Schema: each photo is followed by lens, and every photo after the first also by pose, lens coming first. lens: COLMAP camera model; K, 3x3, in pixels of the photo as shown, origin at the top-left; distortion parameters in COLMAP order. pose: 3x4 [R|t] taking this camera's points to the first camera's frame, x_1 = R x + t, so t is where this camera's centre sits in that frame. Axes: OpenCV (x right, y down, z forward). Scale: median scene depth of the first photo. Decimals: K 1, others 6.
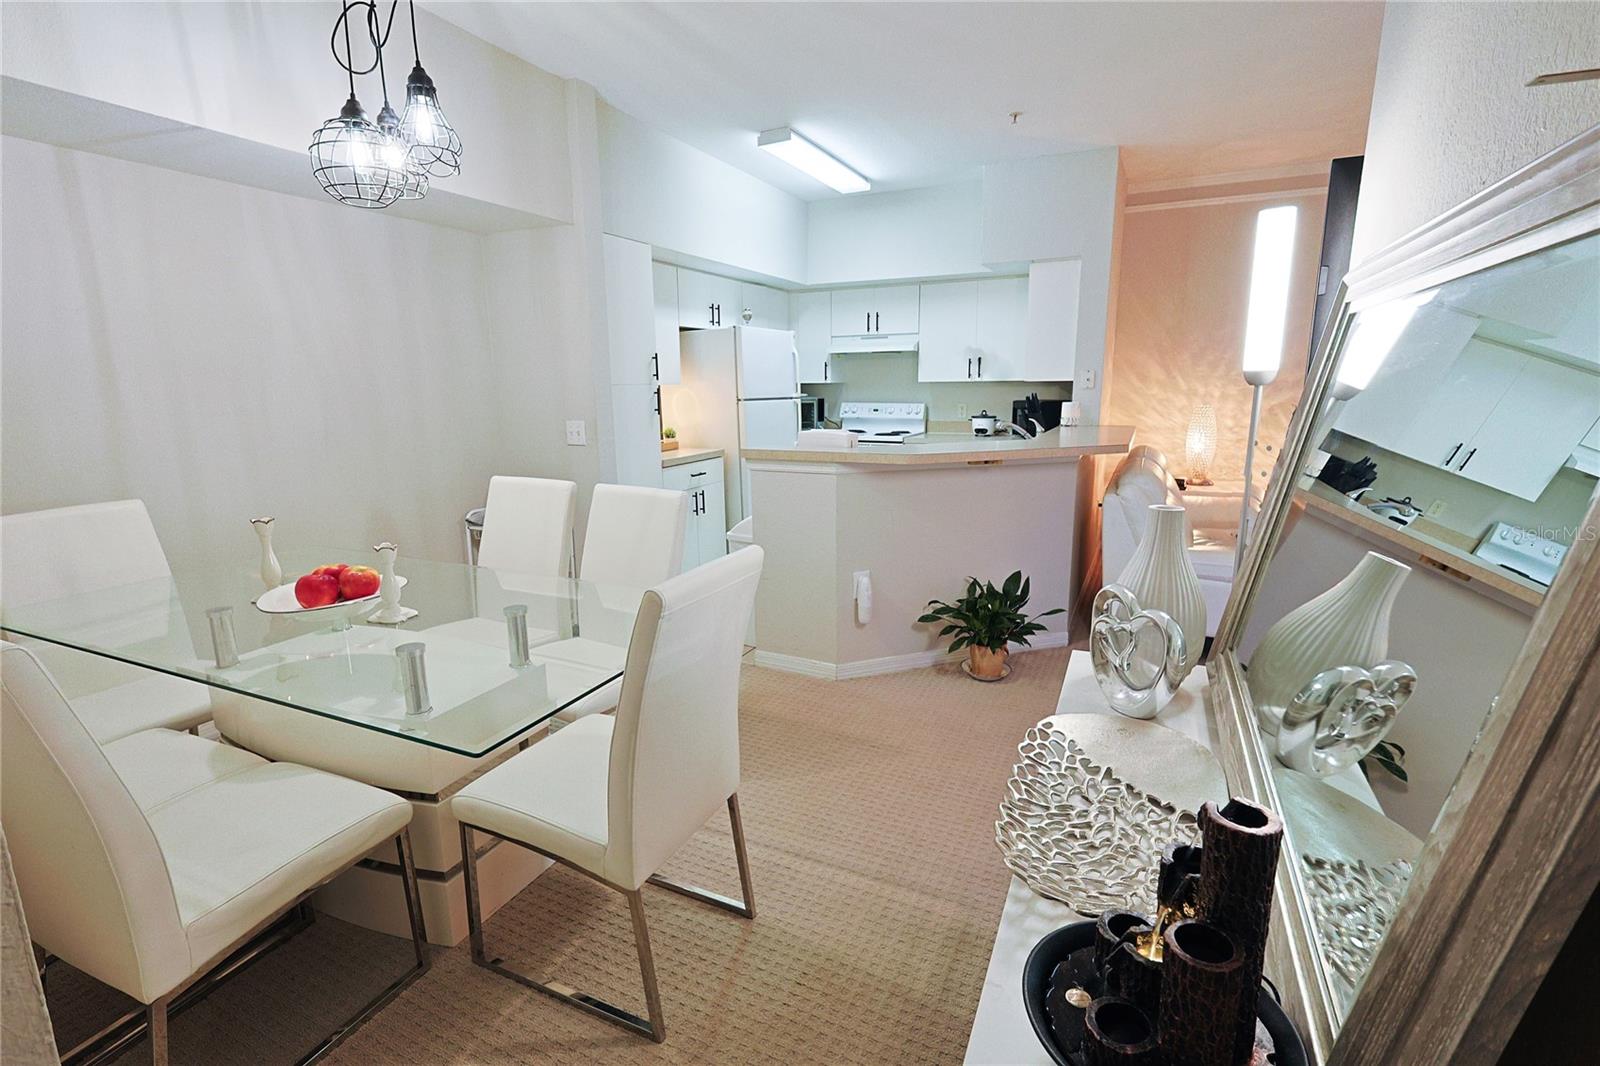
lens RADIAL K [[738.9, 0, 800.0], [0, 738.9, 533.0], [0, 0, 1]] dist [-0.000604, -0.000101]
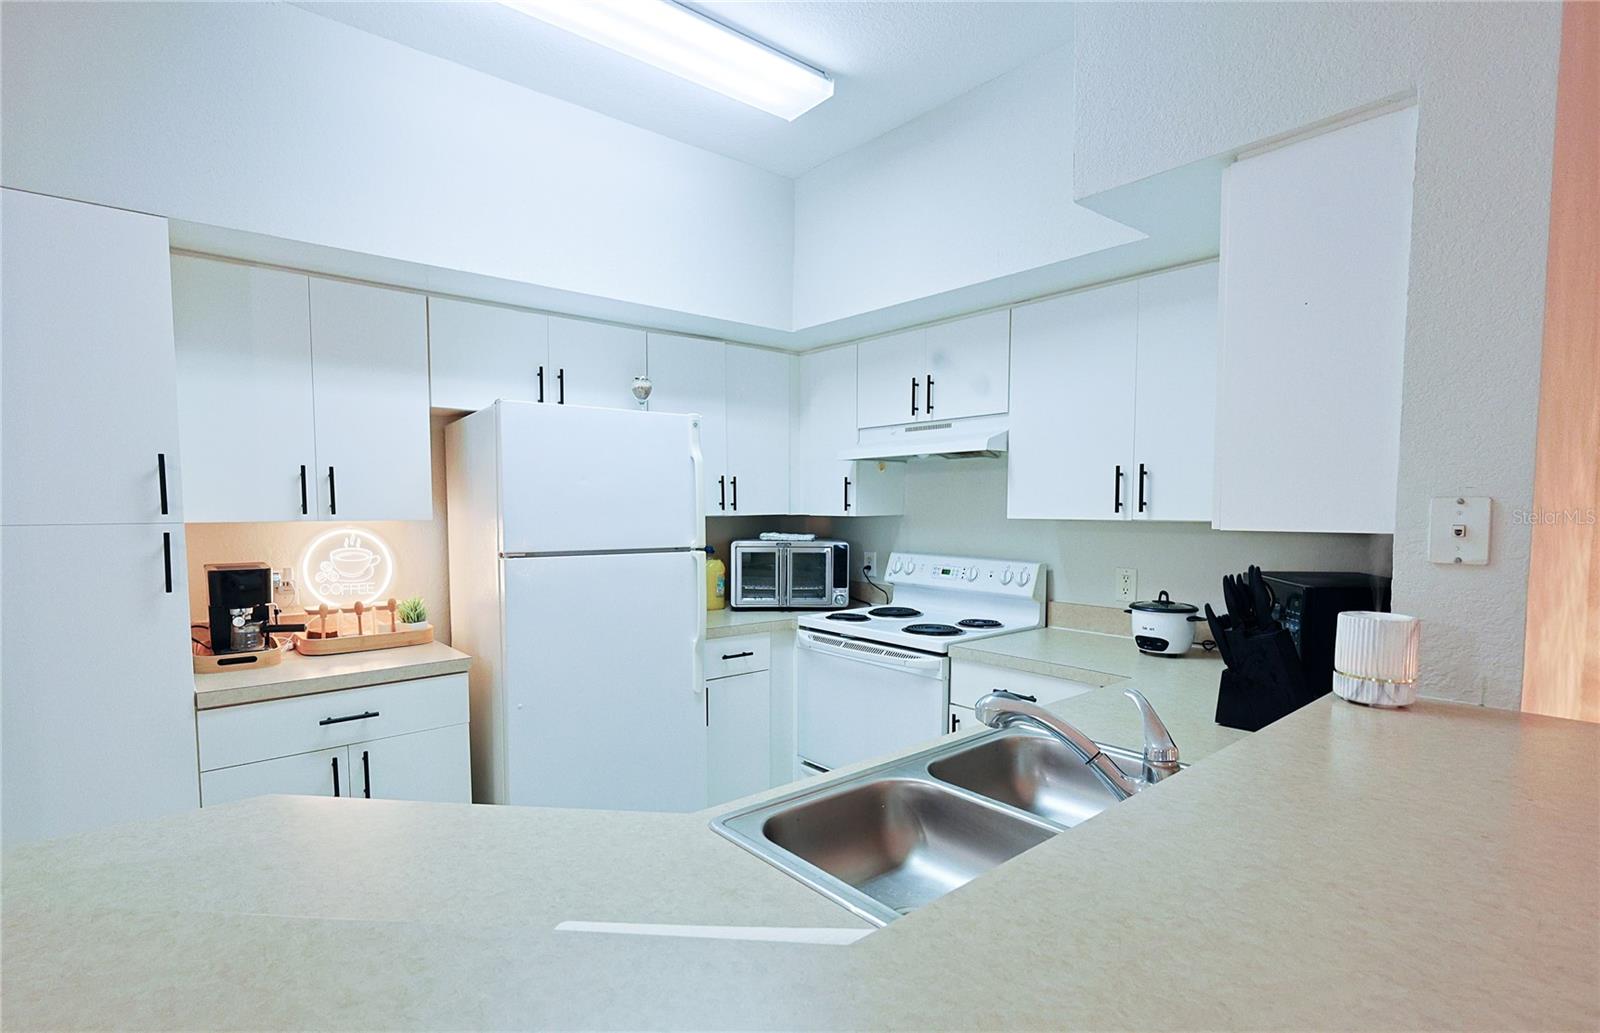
lens RADIAL K [[740.6, 0, 796.7], [0, 740.6, 545.2], [0, 0, 1]] dist [0.000766, 0.000322]
pose [[0.905317, 0.033802, -0.423390, 0.241044], [-0.093319, 0.988301, -0.120638, -0.124872], [0.414358, 0.148726, 0.897879, 0.558135]]
